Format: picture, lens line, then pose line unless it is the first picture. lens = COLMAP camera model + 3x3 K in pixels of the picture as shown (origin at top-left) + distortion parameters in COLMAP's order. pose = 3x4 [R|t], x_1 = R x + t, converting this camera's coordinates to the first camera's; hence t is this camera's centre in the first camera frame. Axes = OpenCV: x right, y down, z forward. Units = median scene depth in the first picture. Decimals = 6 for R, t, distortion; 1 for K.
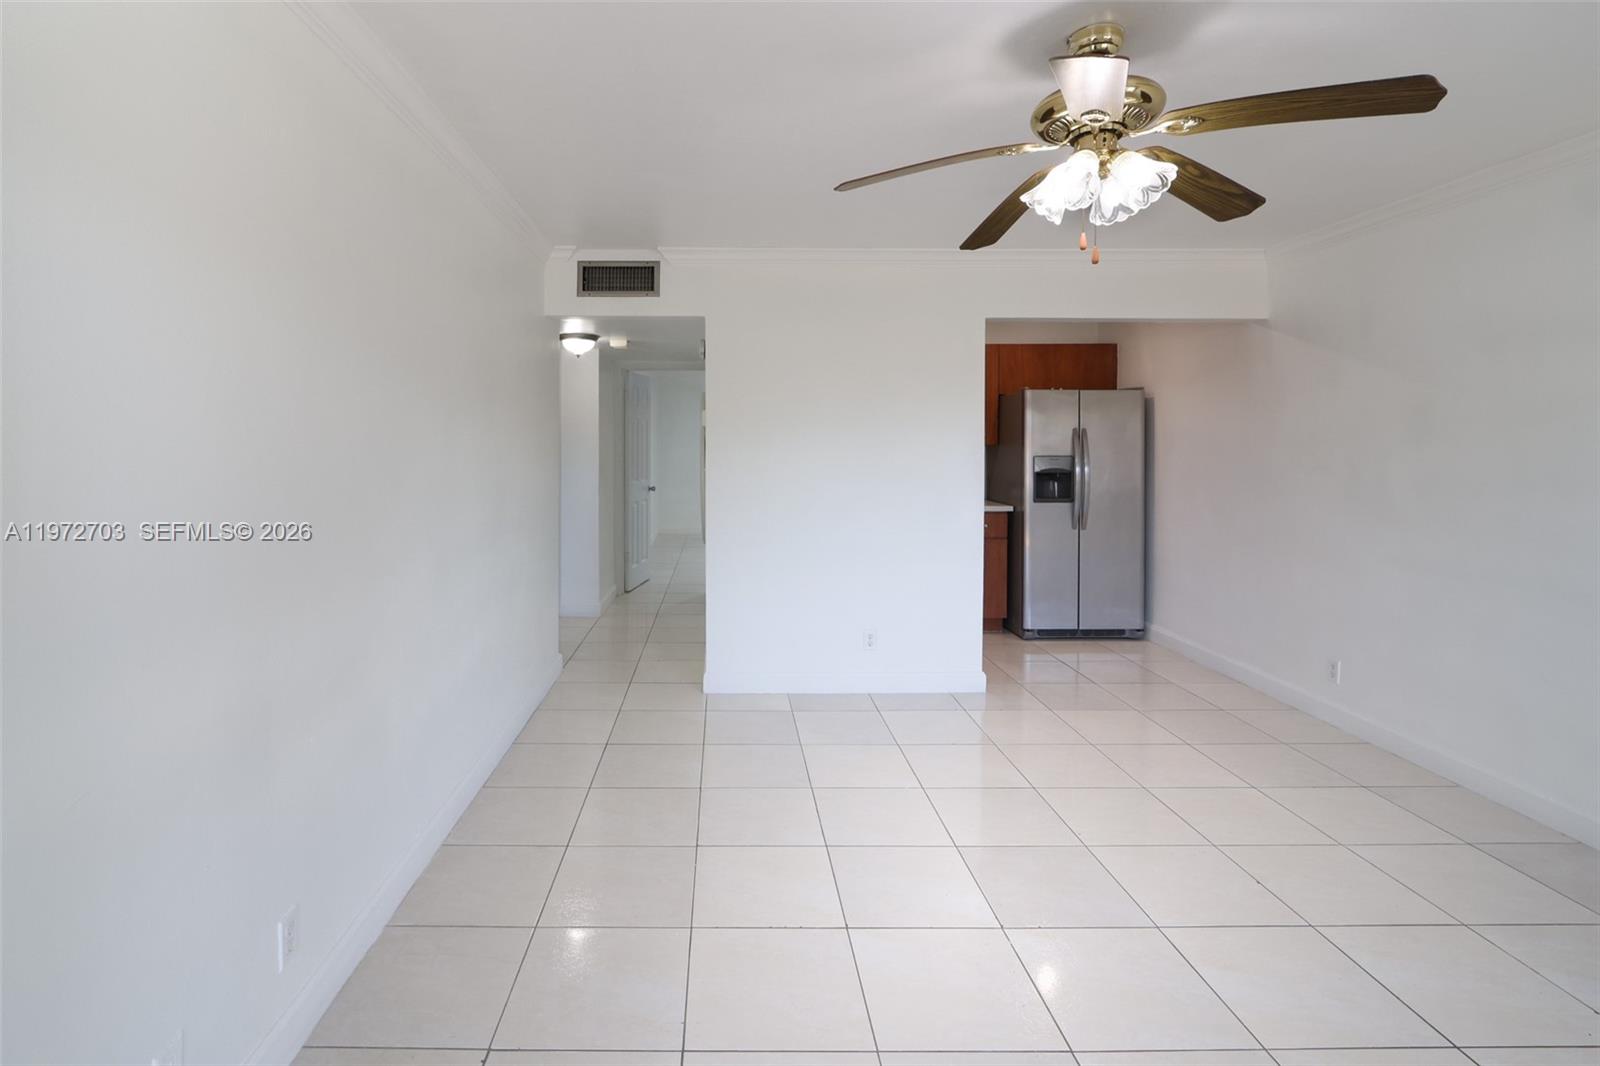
lens RADIAL K [[786.3, 0, 731.1], [0, 786.3, 458.2], [0, 0, 1]] dist [-0.005024, -0.000143]
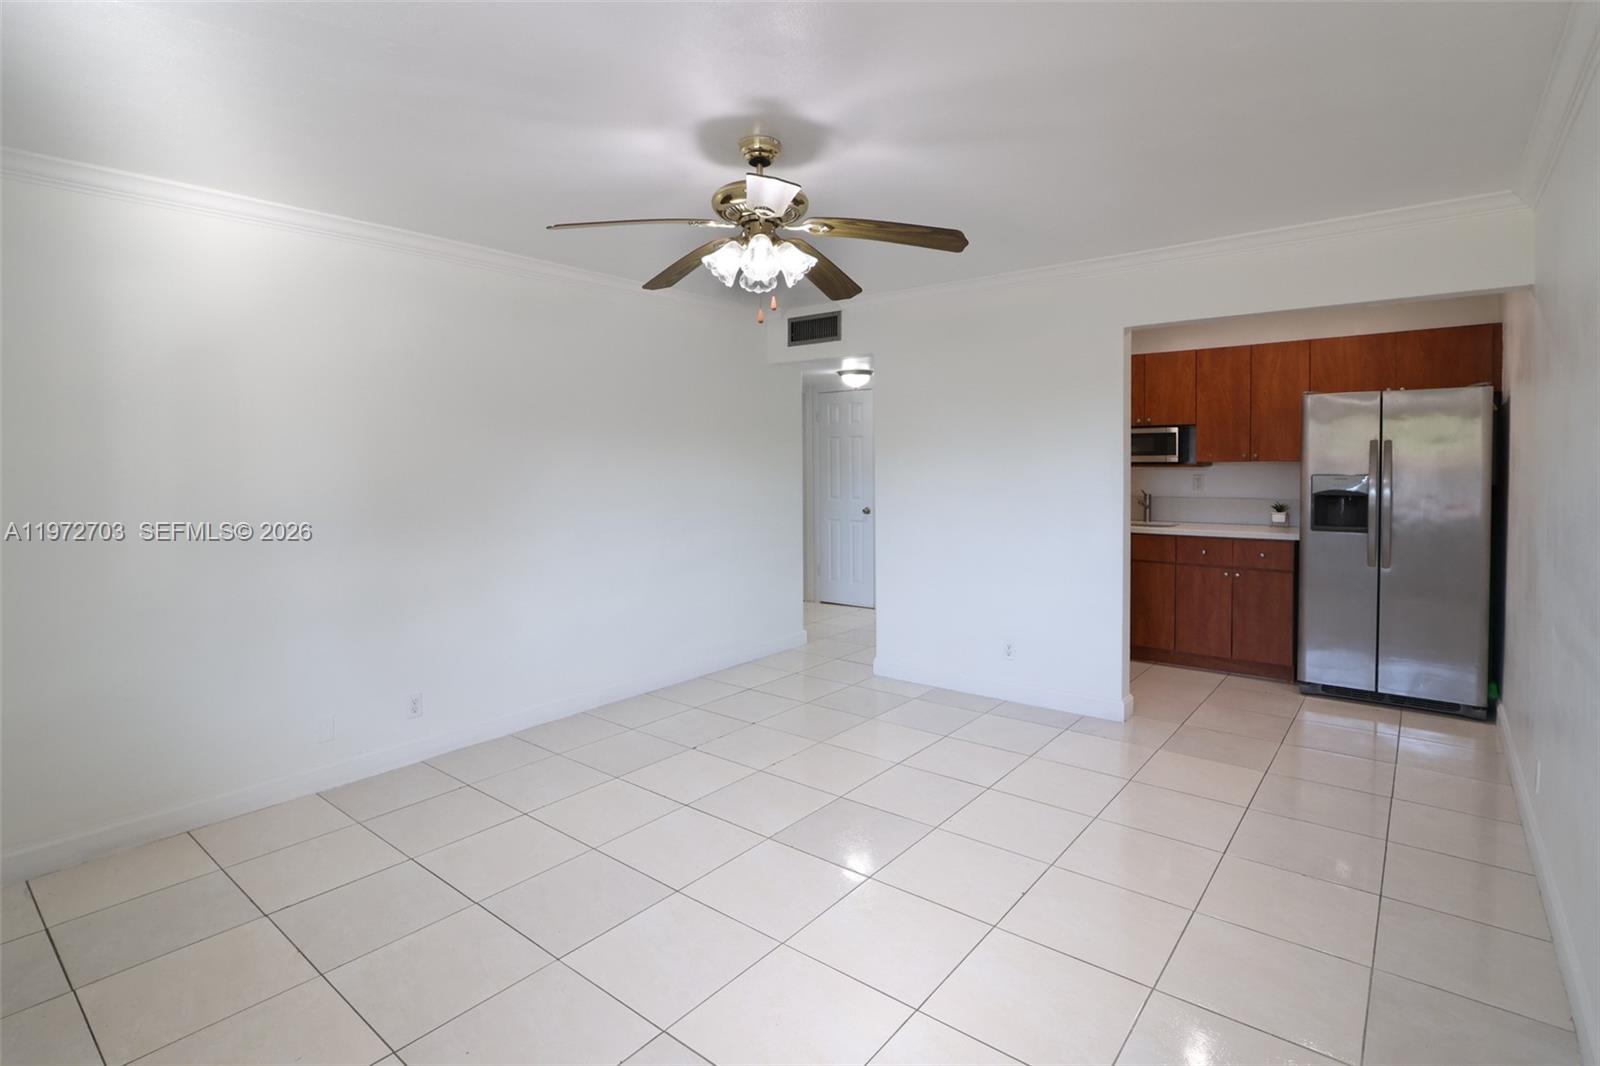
lens RADIAL K [[789.5, 0, 798.7], [0, 789.5, 488.7], [0, 0, 1]] dist [-0.001075, -0.000213]
pose [[0.780050, 0.016588, -0.625497, 0.566319], [-0.005929, 0.999800, 0.019120, -0.000562], [0.625689, -0.011206, 0.779992, 0.011352]]
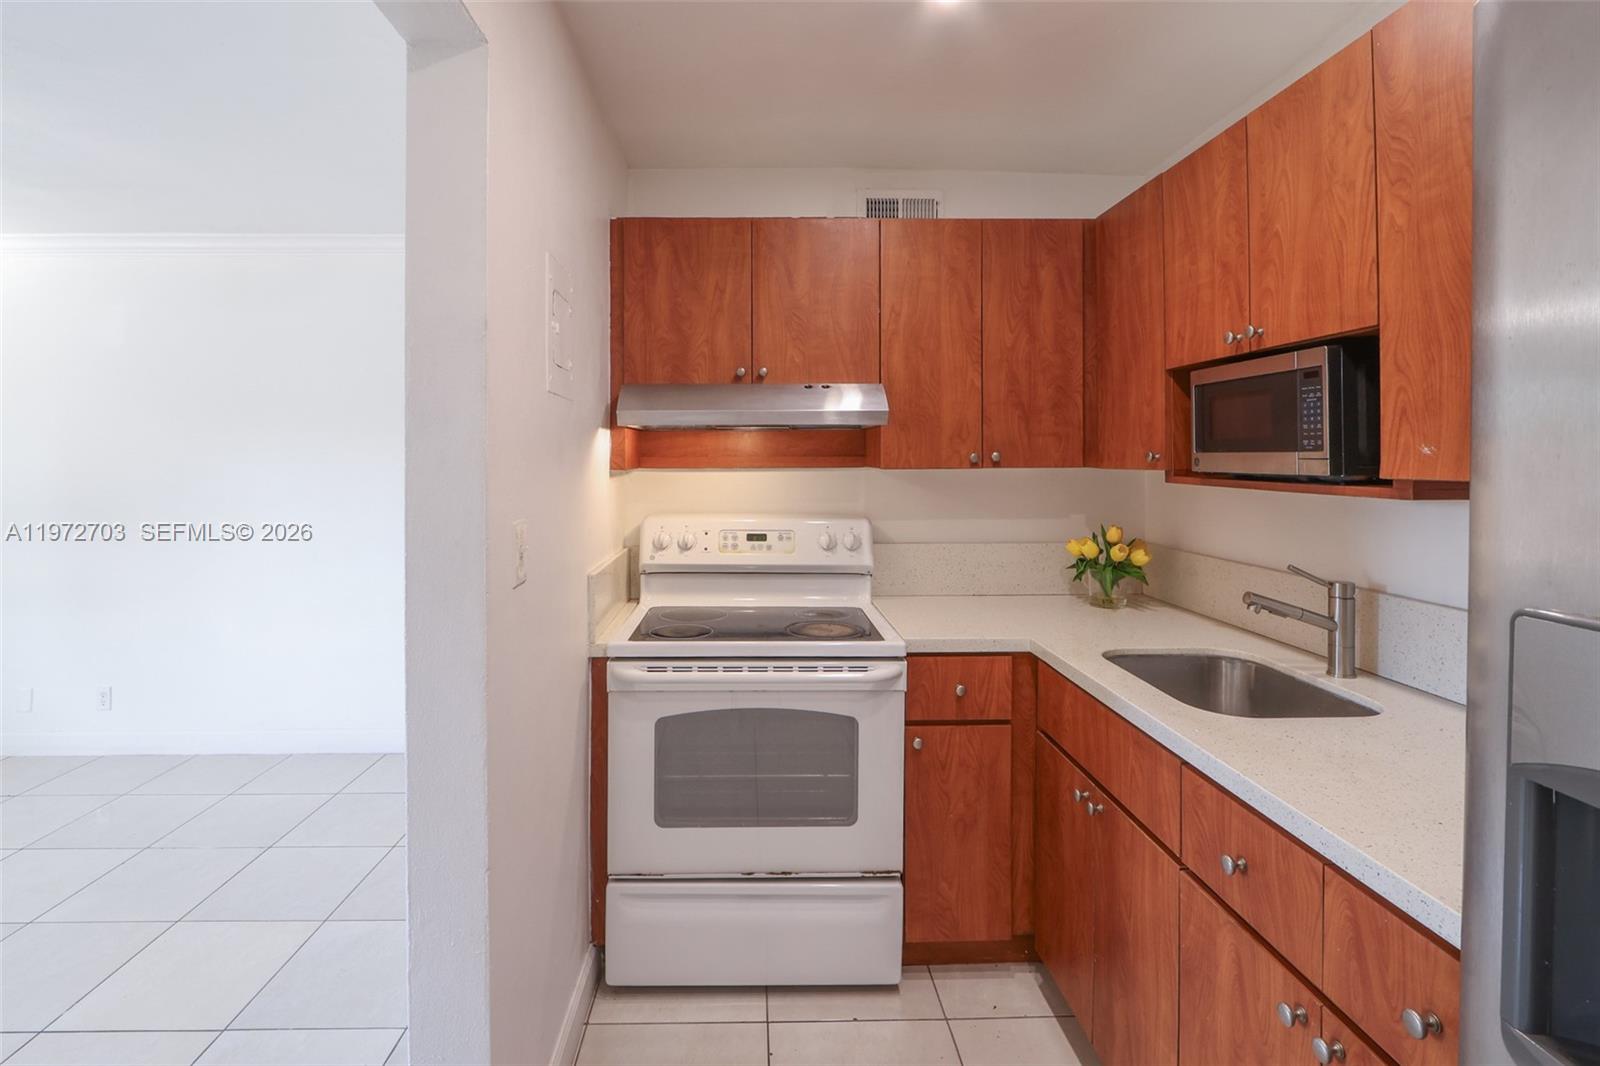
lens RADIAL K [[763.4, 0, 768.8], [0, 763.4, 463.0], [0, 0, 1]] dist [-0.016550, -0.000180]
pose [[0.022484, 0.002334, -0.999744, 0.562951], [-0.020404, 0.999790, 0.001876, -0.022800], [0.999539, 0.020357, 0.022526, 1.054304]]
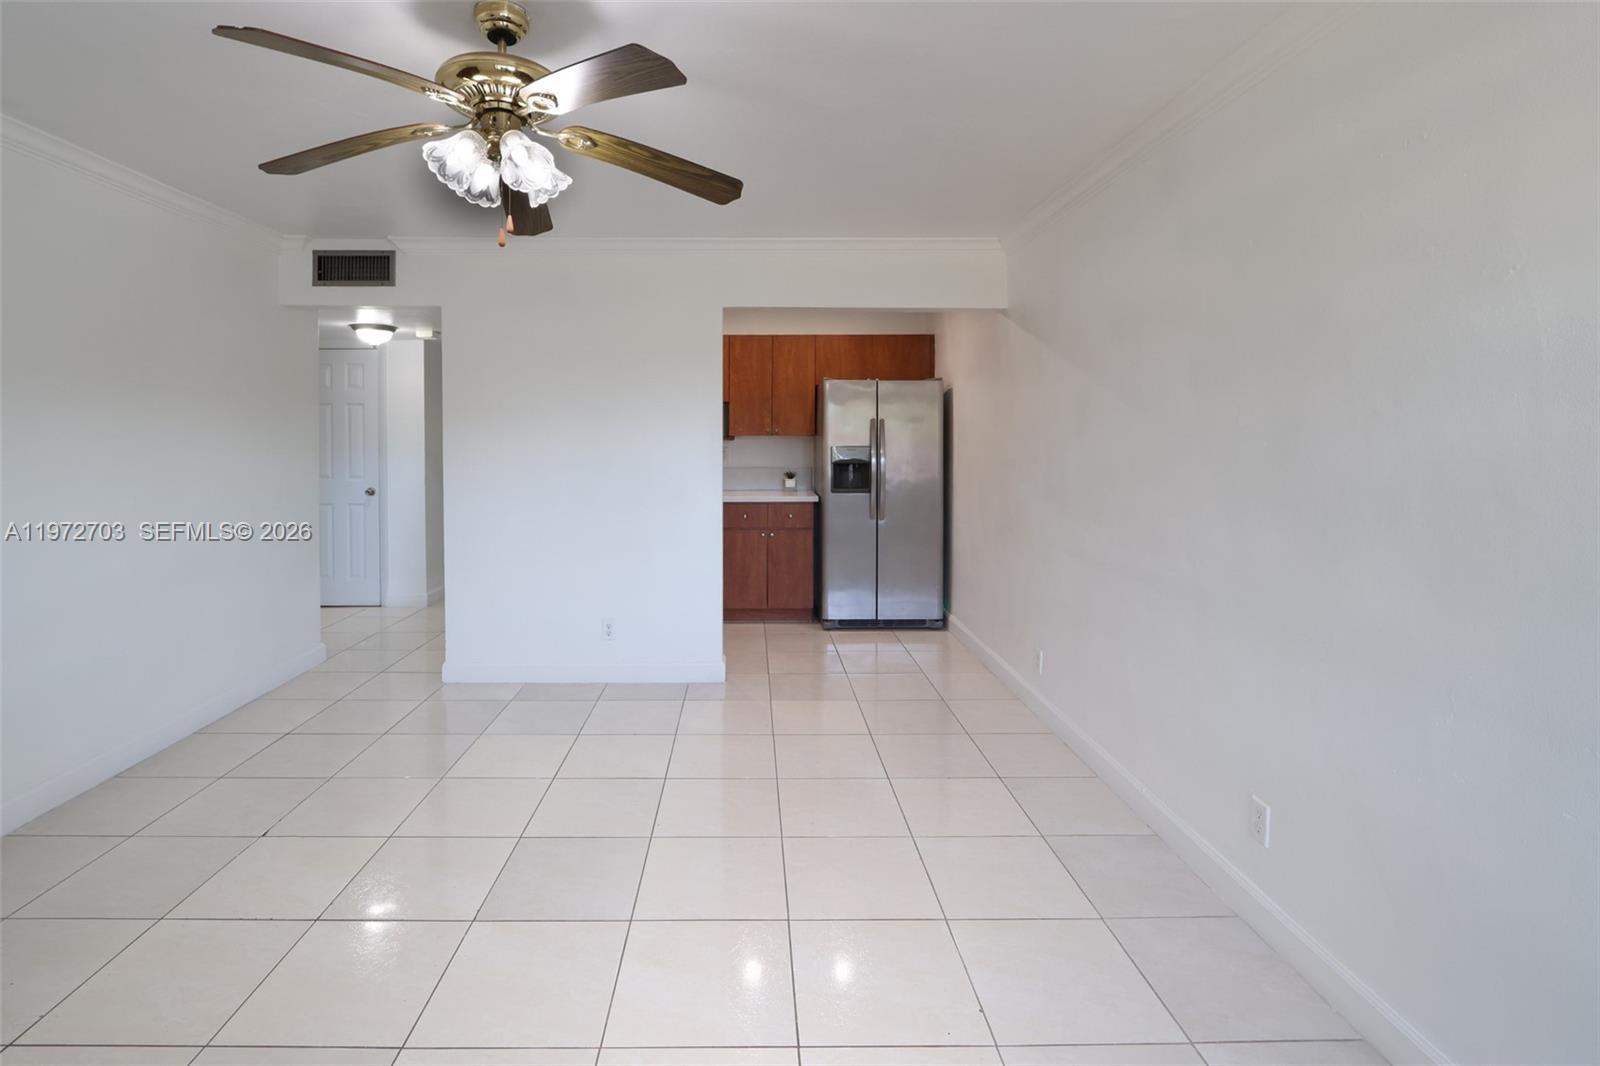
lens RADIAL K [[777.3, 0, 752.5], [0, 777.3, 451.9], [0, 0, 1]] dist [-0.001237, 0.000115]
pose [[1.000000, 0.000221, 0.000933, 0.331788], [-0.000222, 1.000000, 0.000832, 0.003940], [-0.000933, -0.000832, 0.999999, 0.010393]]
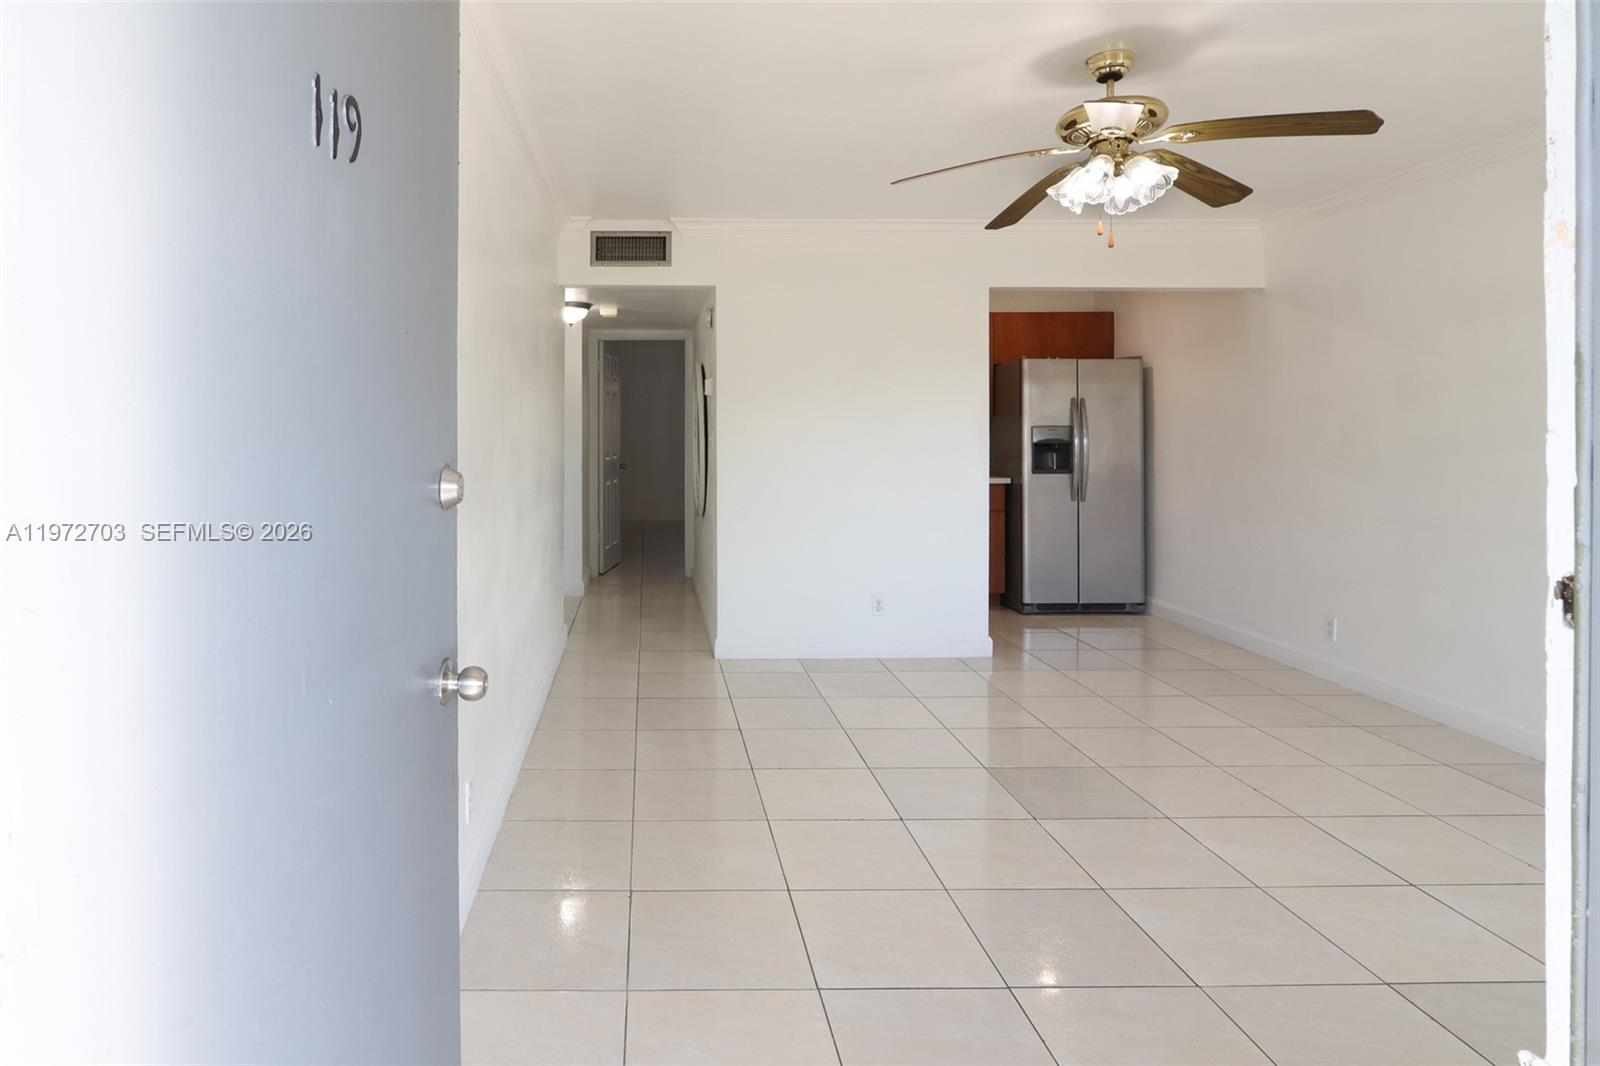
lens RADIAL K [[923.6, 0, 673.5], [0, 923.6, 431.0], [0, 0, 1]] dist [0.000386, -0.000085]
pose [[0.999781, -0.002214, 0.020790, -0.101447], [0.002529, 0.999882, -0.015156, 0.022725], [-0.020754, 0.015205, 0.999669, -0.169975]]
